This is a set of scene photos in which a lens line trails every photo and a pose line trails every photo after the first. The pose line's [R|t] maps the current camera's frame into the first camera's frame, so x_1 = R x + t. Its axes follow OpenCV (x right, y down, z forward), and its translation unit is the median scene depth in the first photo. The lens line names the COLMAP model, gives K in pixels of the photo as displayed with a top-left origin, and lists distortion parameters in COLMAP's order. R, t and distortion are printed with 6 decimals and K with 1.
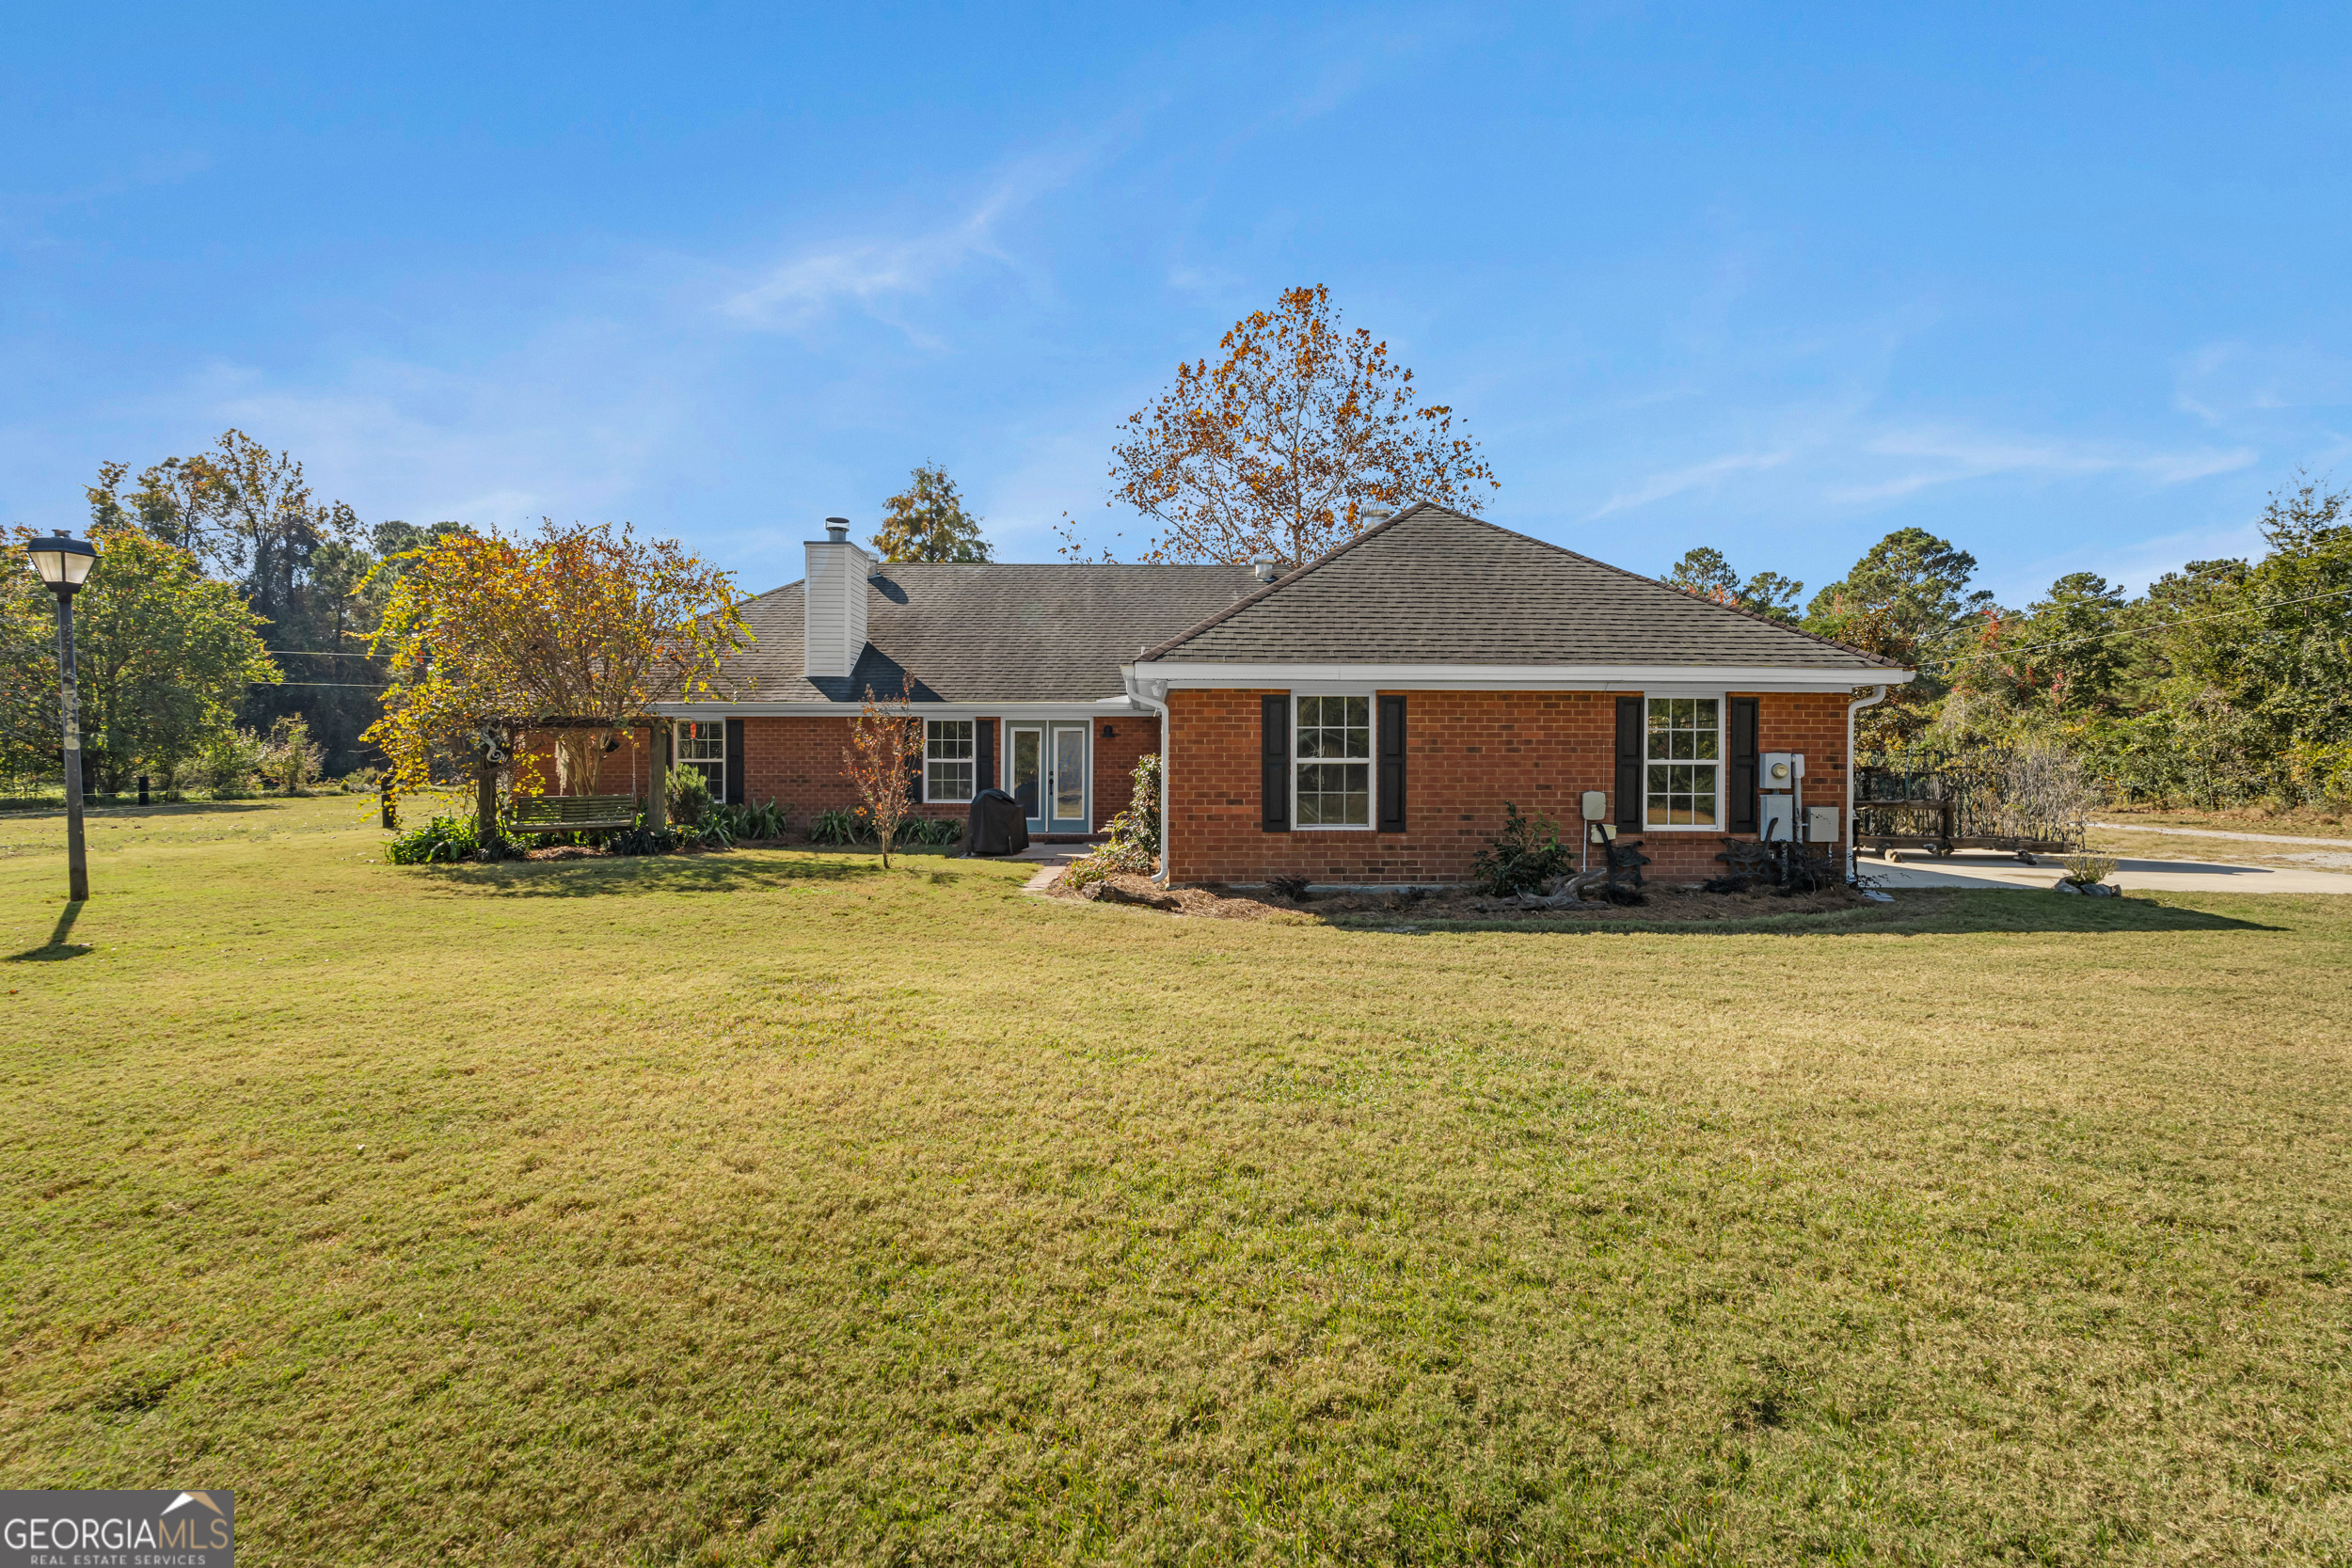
lens RADIAL K [[1048.6, 0, 1181.5], [0, 1048.6, 766.5], [0, 0, 1]] dist [-0.004007, 0.001087]
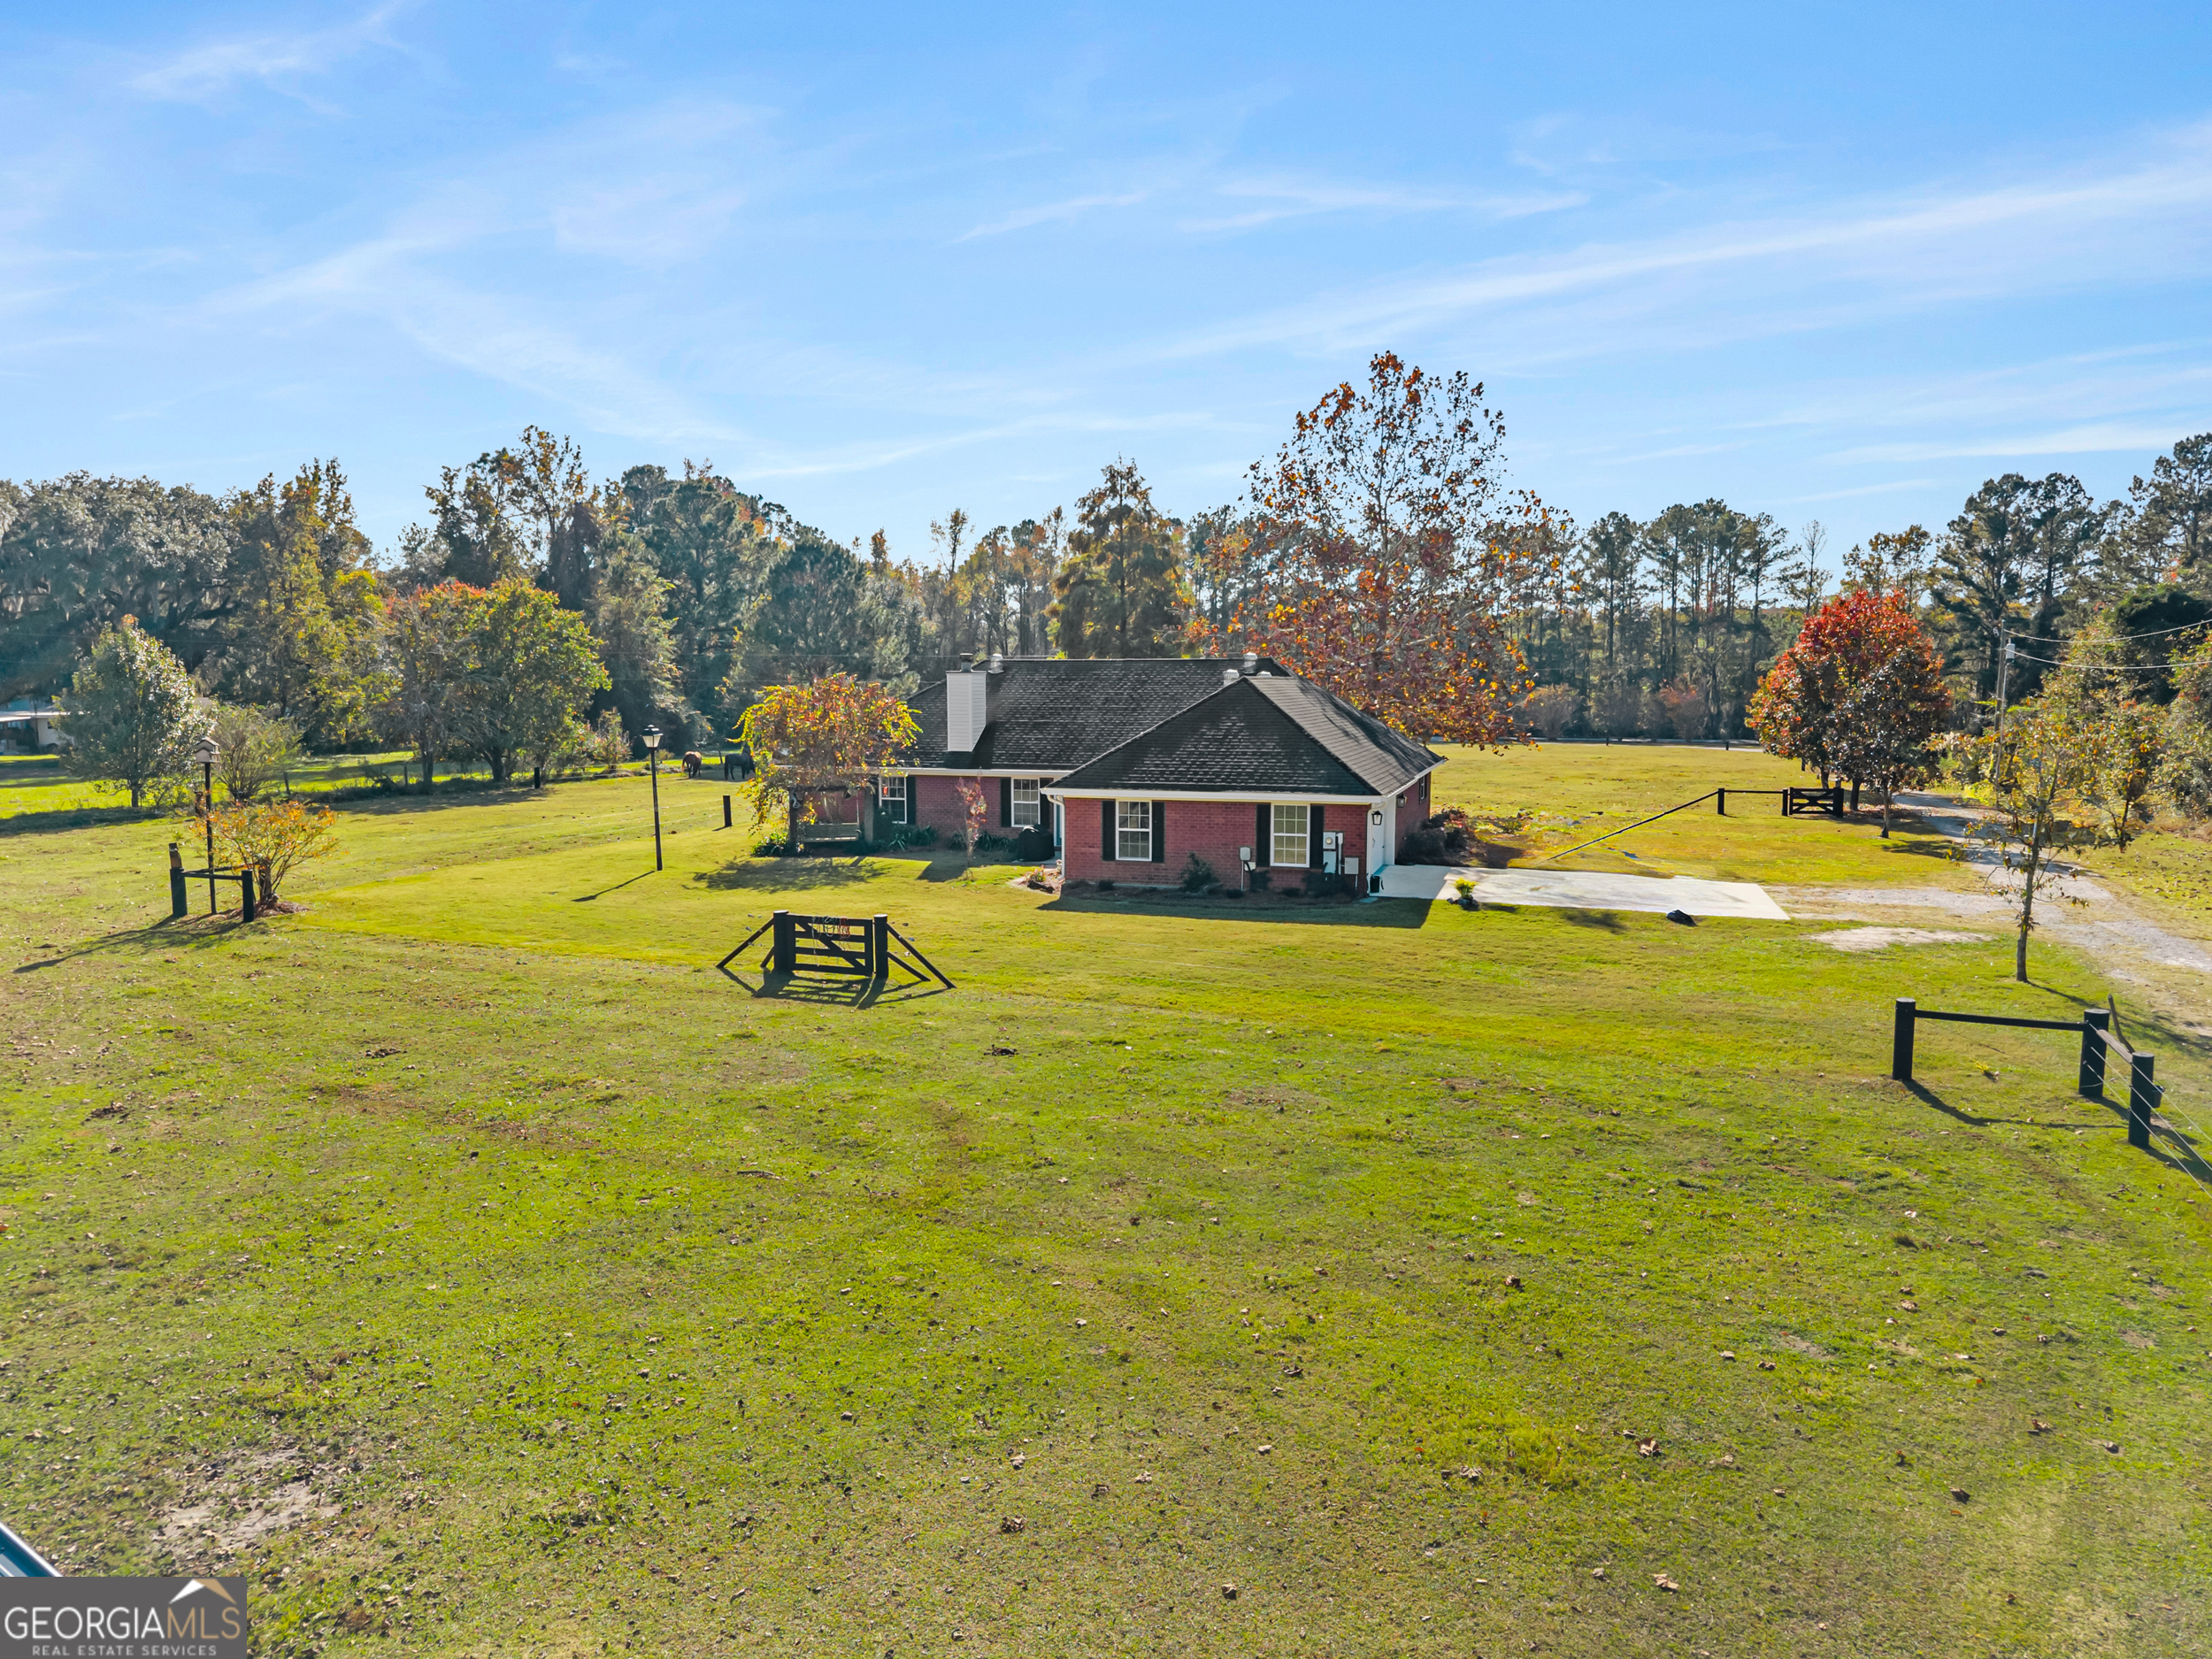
lens RADIAL K [[1551.6, 0, 1105.0], [0, 1551.6, 836.5], [0, 0, 1]] dist [0.006439, -0.002162]
pose [[0.944645, 0.030387, -0.326684, 0.717723], [0.001211, 0.995372, 0.096087, -0.190035], [0.328092, -0.091164, 0.940237, -1.317048]]
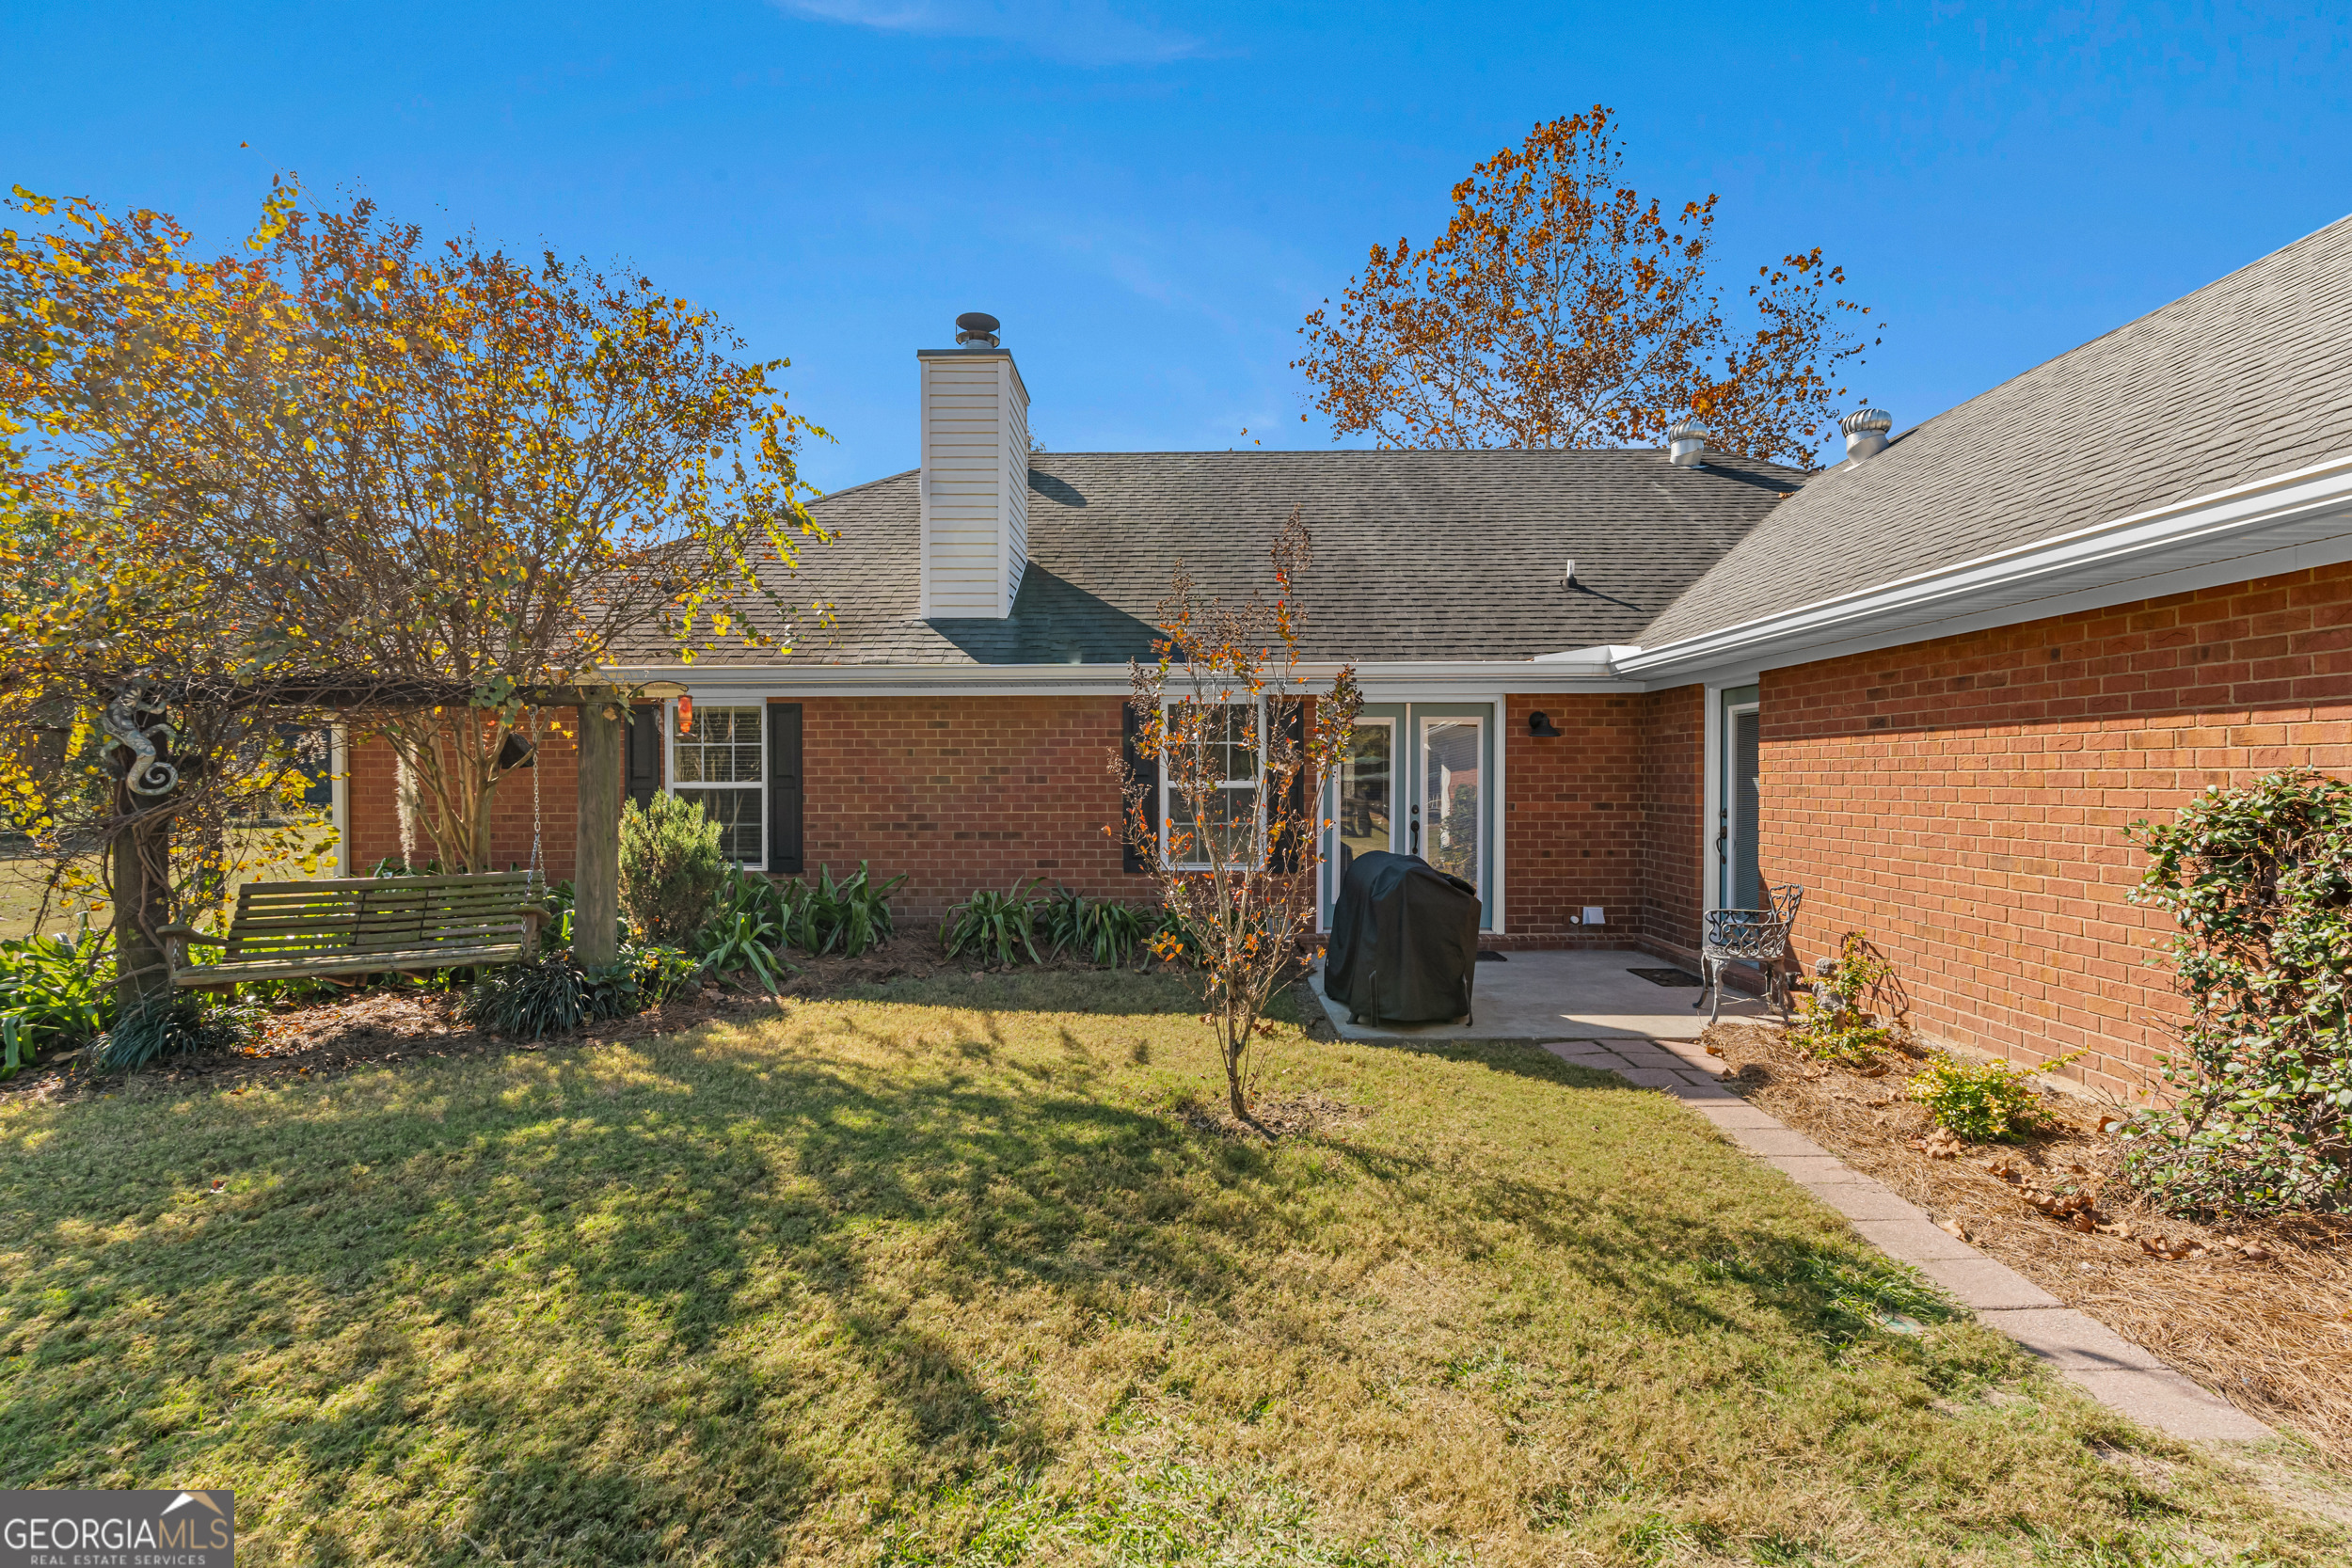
lens RADIAL K [[1048.6, 0, 1172.5], [0, 1048.6, 787.5], [0, 0, 1]] dist [-0.004007, 0.001087]
pose [[0.998768, -0.002320, -0.049570, -0.213844], [0.002425, 0.999995, 0.002056, -0.005339], [0.049565, -0.002174, 0.998769, 0.502374]]
